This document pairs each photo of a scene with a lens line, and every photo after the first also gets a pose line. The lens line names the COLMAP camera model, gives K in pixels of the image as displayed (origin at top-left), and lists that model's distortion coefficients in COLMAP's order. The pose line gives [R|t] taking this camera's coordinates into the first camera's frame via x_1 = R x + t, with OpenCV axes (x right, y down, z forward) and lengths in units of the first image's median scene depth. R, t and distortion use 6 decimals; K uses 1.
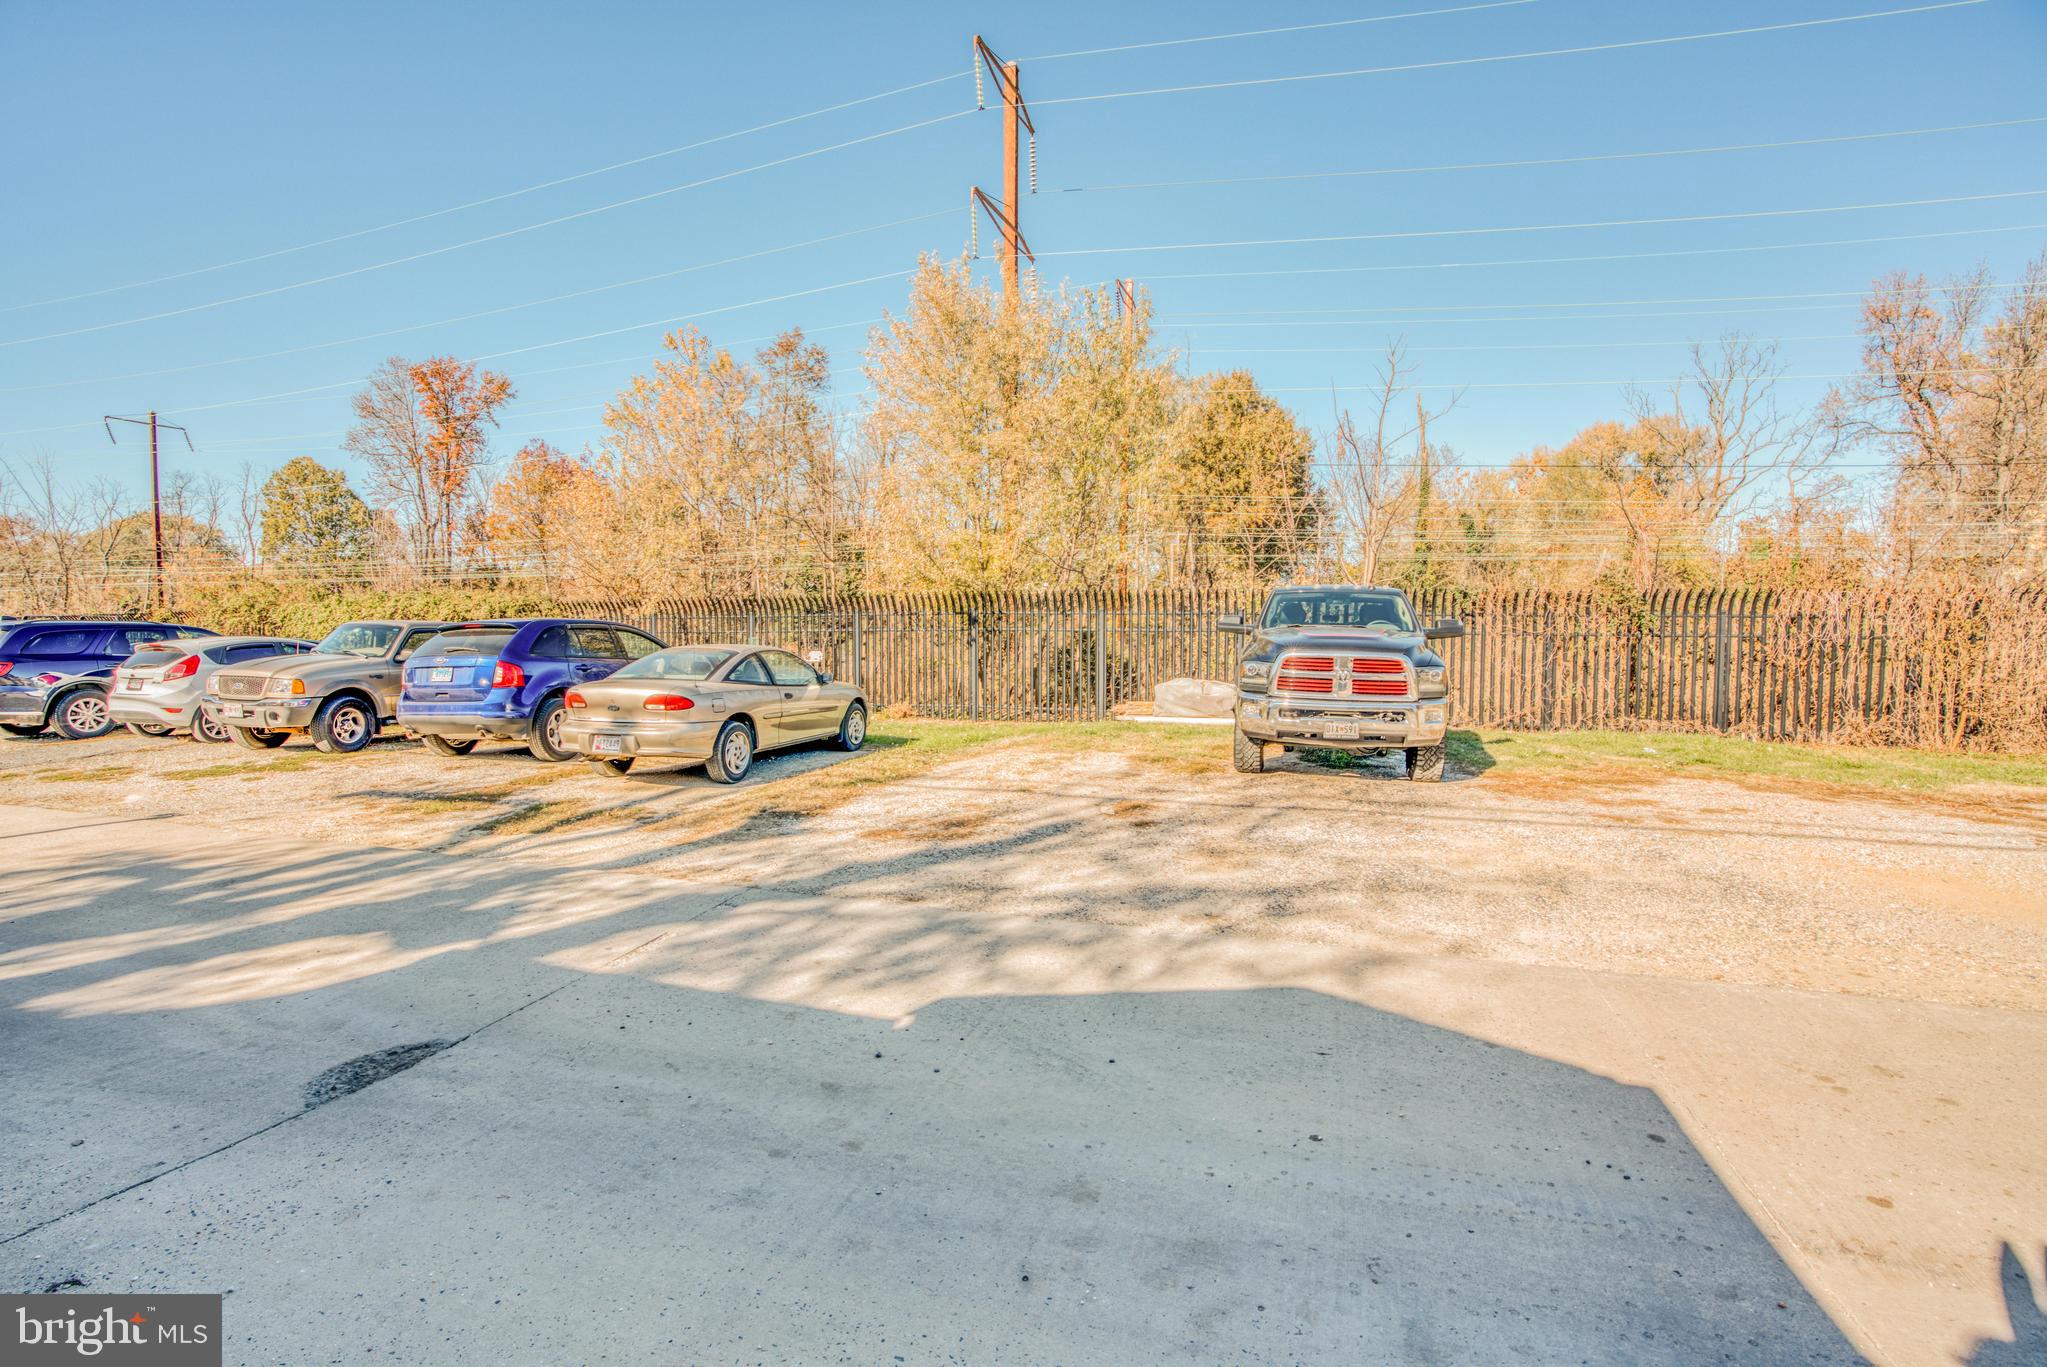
lens RADIAL K [[900.8, 0, 1024.4], [0, 900.8, 676.8], [0, 0, 1]] dist [-0.004395, 0.000389]
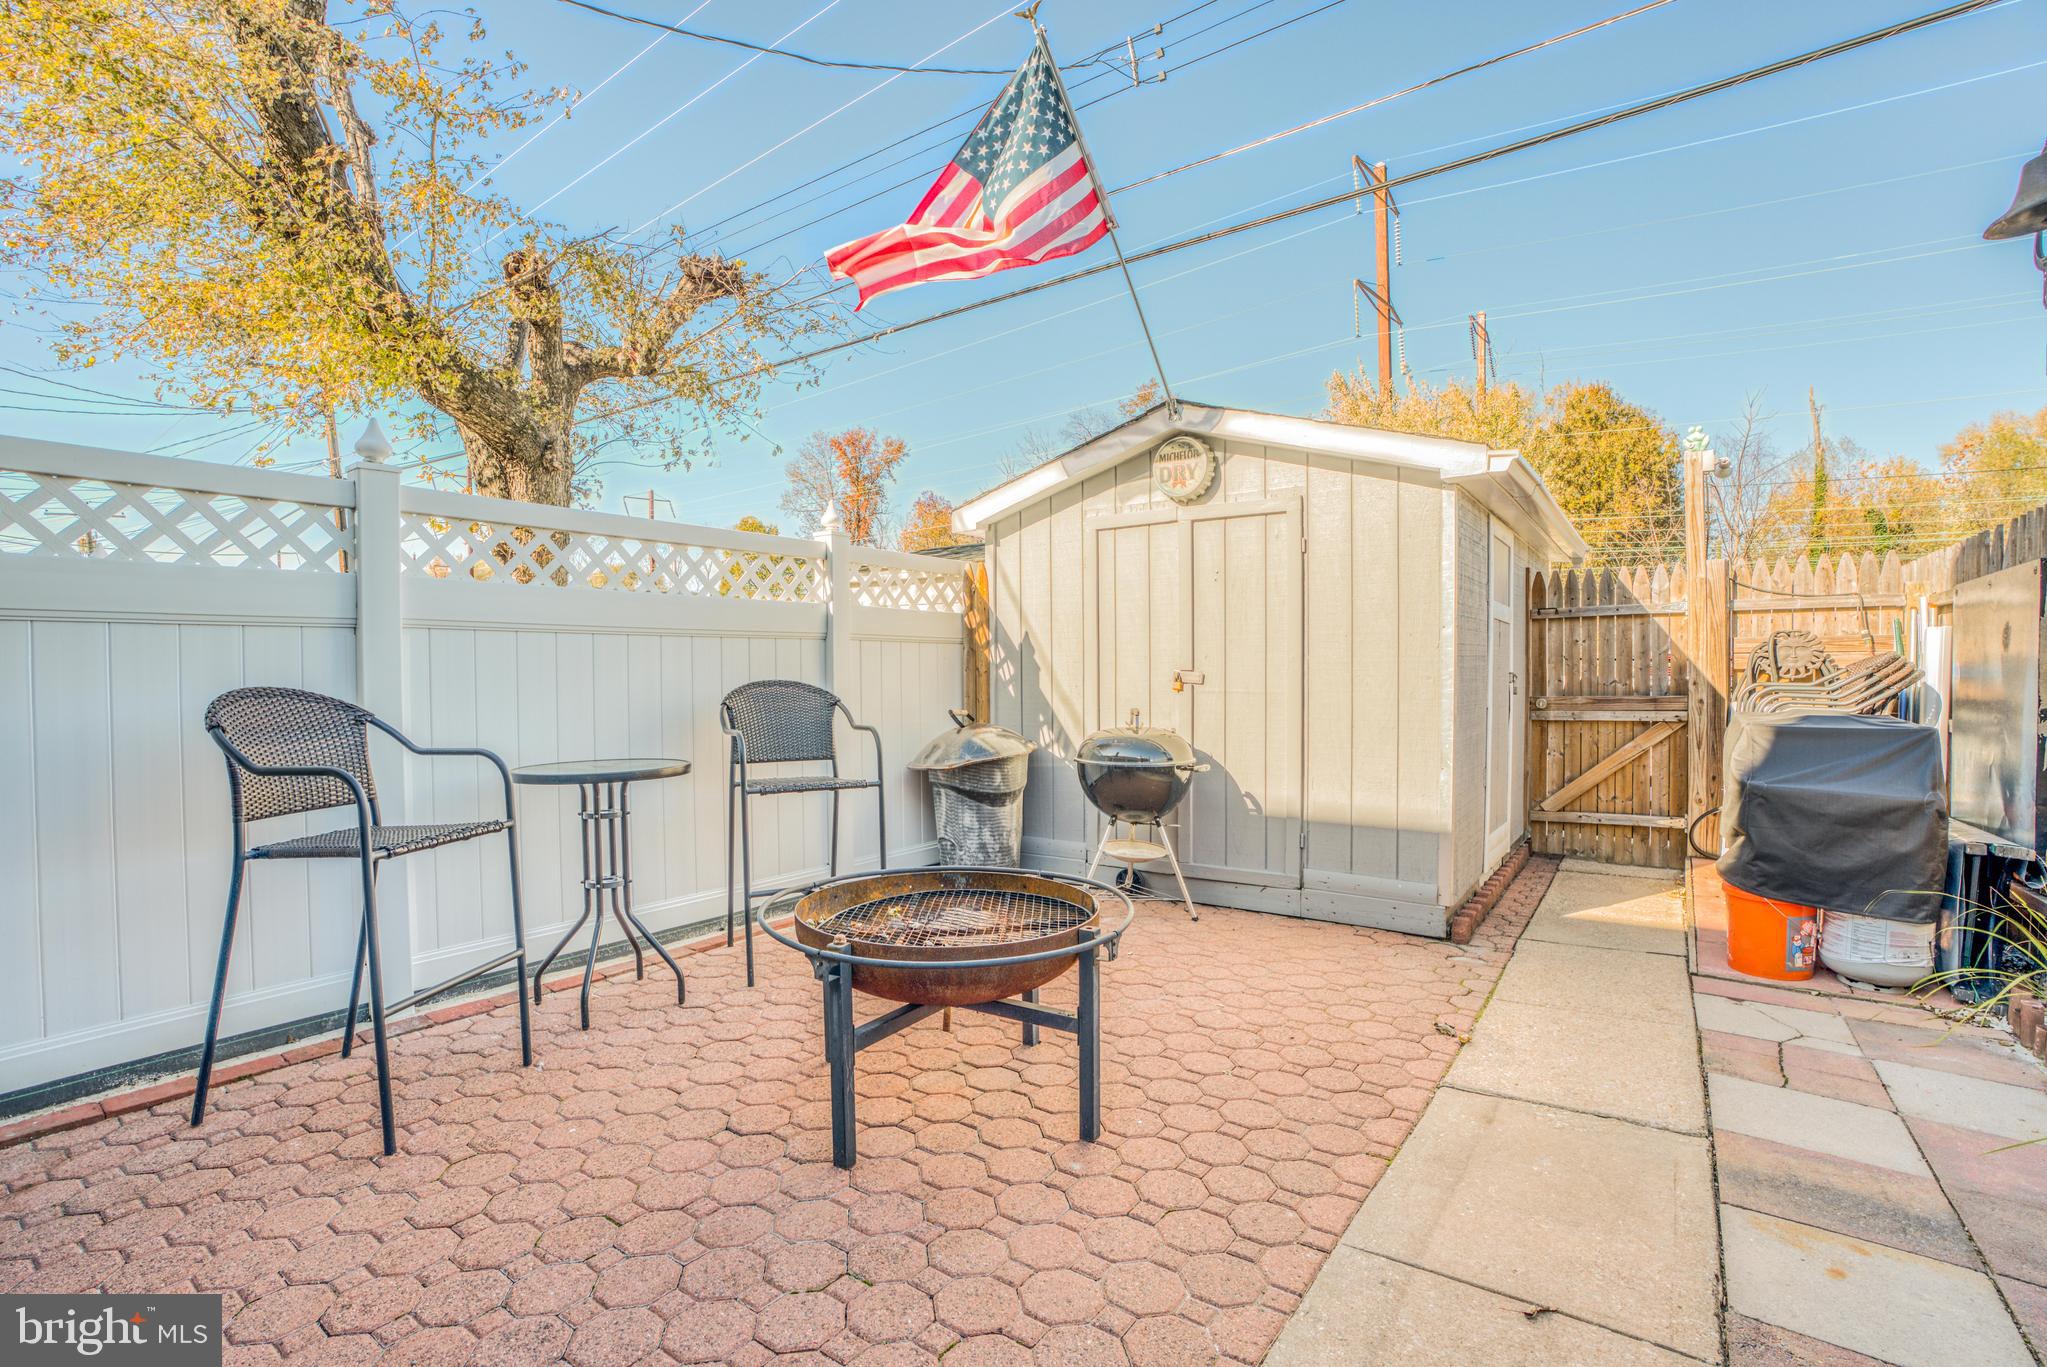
lens RADIAL K [[938.1, 0, 1019.2], [0, 938.1, 688.6], [0, 0, 1]] dist [-0.062900, 0.017833]
pose [[0.947408, -0.003728, -0.320007, -0.041245], [0.001031, 0.999962, -0.008599, 0.008530], [0.320027, 0.007817, 0.947376, -0.143744]]
